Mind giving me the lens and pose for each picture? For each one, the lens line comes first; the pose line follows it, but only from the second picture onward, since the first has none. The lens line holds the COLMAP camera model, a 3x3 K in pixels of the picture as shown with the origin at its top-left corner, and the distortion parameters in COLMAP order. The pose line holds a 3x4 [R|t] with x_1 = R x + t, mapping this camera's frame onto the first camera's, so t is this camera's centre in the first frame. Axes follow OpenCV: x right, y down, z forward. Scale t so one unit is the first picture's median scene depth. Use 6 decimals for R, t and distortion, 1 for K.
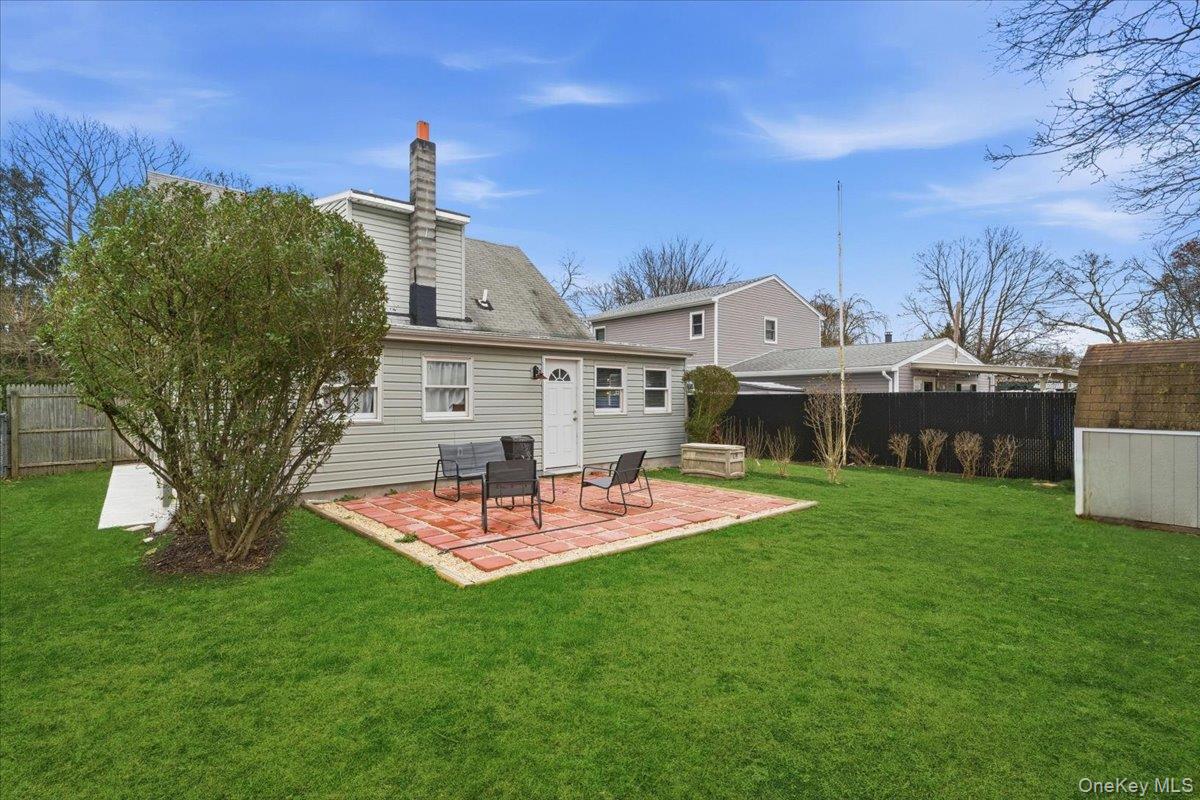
lens RADIAL K [[550.7, 0, 600.0], [0, 550.7, 400.0], [0, 0, 1]] dist [0.000910, 0.000305]
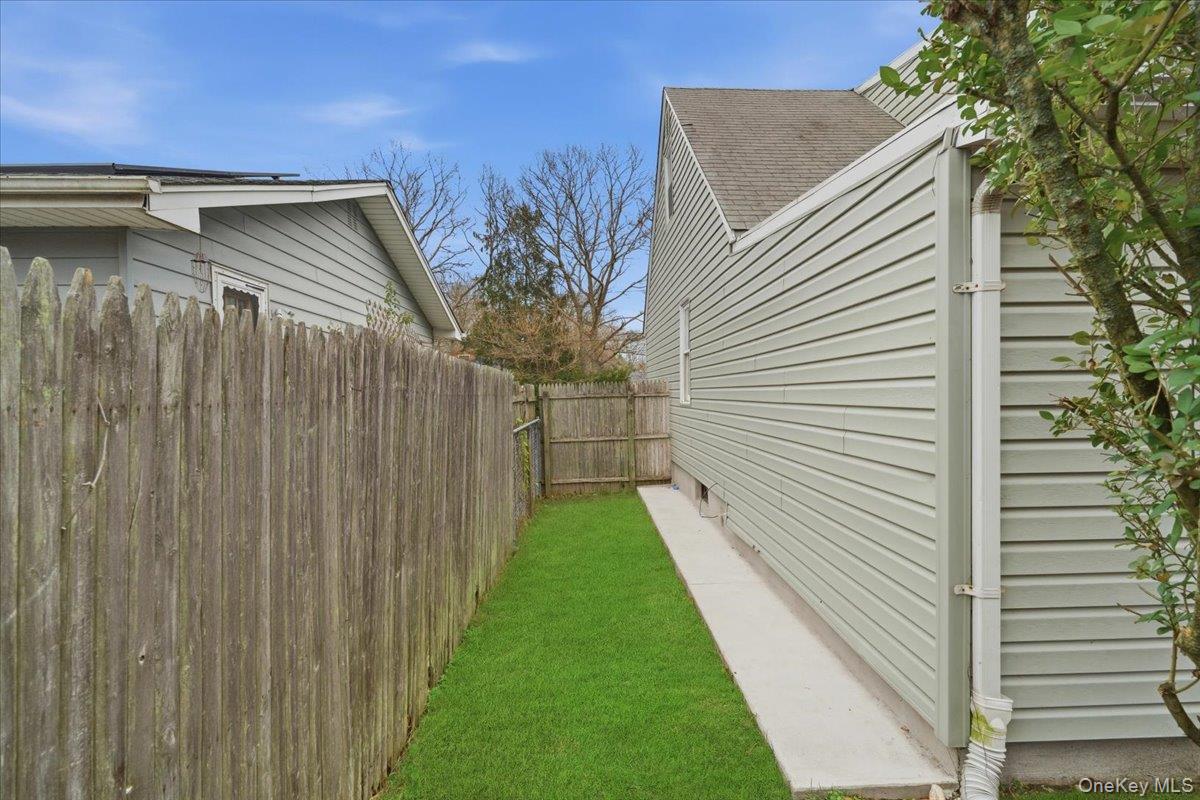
lens RADIAL K [[550.7, 0, 600.0], [0, 550.7, 400.0], [0, 0, 1]] dist [0.000910, 0.000305]
pose [[0.782288, -0.011296, -0.622815, -0.214532], [0.017656, 0.999836, 0.004042, -0.002564], [0.622667, -0.014159, 0.782359, 0.178984]]
